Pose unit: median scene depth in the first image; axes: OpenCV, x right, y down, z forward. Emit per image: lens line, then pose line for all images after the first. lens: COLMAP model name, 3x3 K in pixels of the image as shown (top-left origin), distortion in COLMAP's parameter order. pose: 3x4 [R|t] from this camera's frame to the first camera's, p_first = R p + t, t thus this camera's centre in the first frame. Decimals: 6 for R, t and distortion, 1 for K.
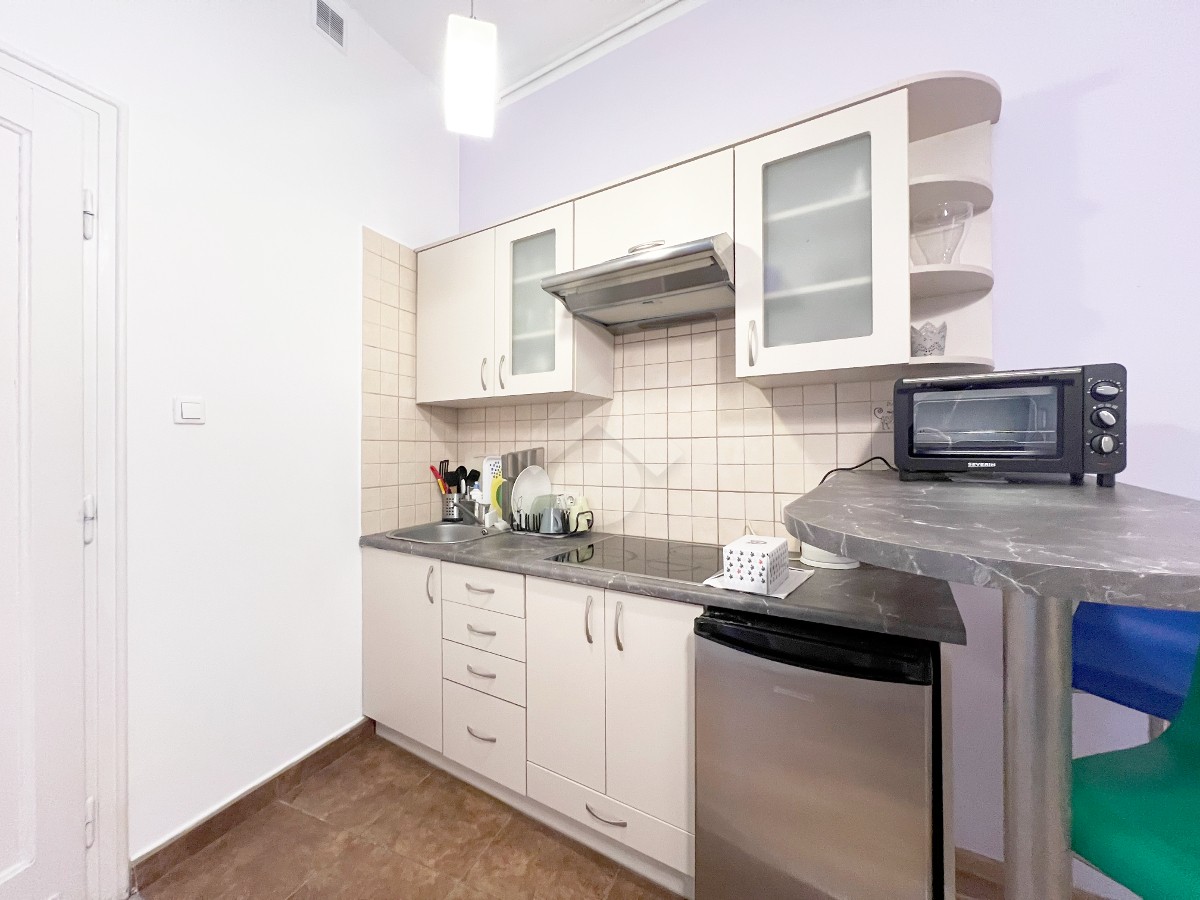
lens RADIAL K [[478.0, 0, 597.1], [0, 478.0, 437.3], [0, 0, 1]] dist [-0.002199, 0.000417]
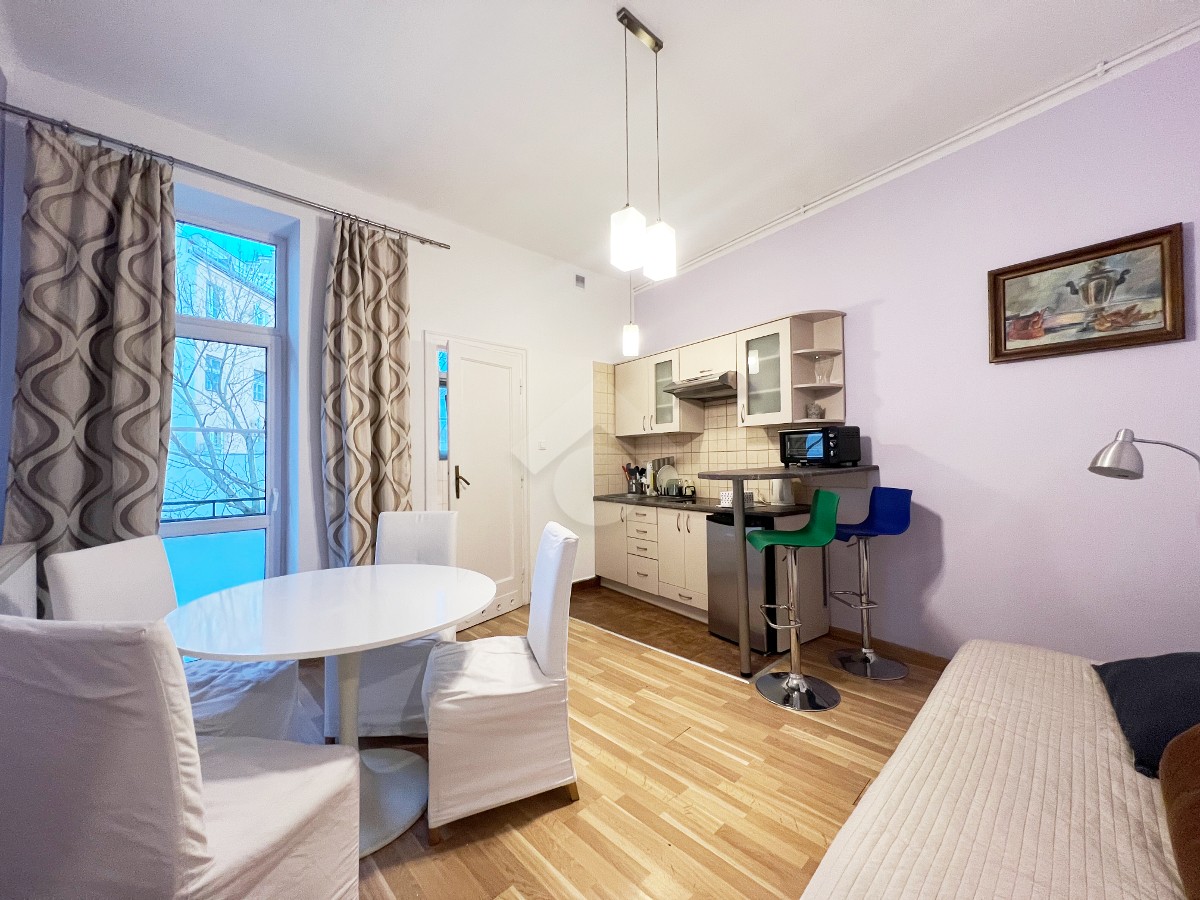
lens RADIAL K [[478.0, 0, 602.1], [0, 478.0, 441.1], [0, 0, 1]] dist [-0.002199, 0.000417]
pose [[0.924742, -0.019854, -0.380077, 0.469343], [0.013409, 0.999718, -0.019596, -0.011455], [0.380359, 0.013025, 0.924747, -1.240655]]
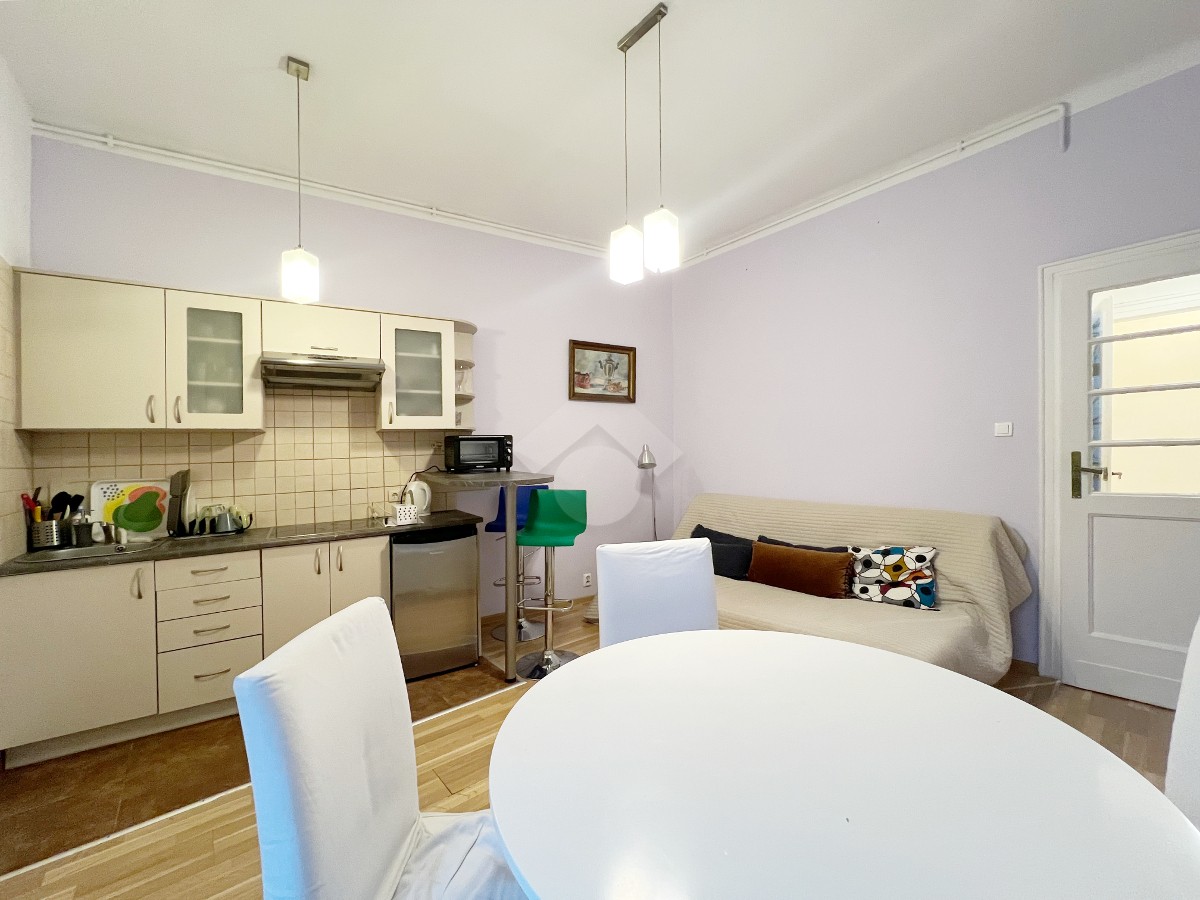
lens RADIAL K [[478.0, 0, 607.4], [0, 478.0, 458.0], [0, 0, 1]] dist [-0.002199, 0.000417]
pose [[0.439345, -0.017800, 0.898142, -0.901896], [0.009393, 0.999840, 0.015221, -0.018723], [-0.898269, 0.001749, 0.439442, -0.602357]]
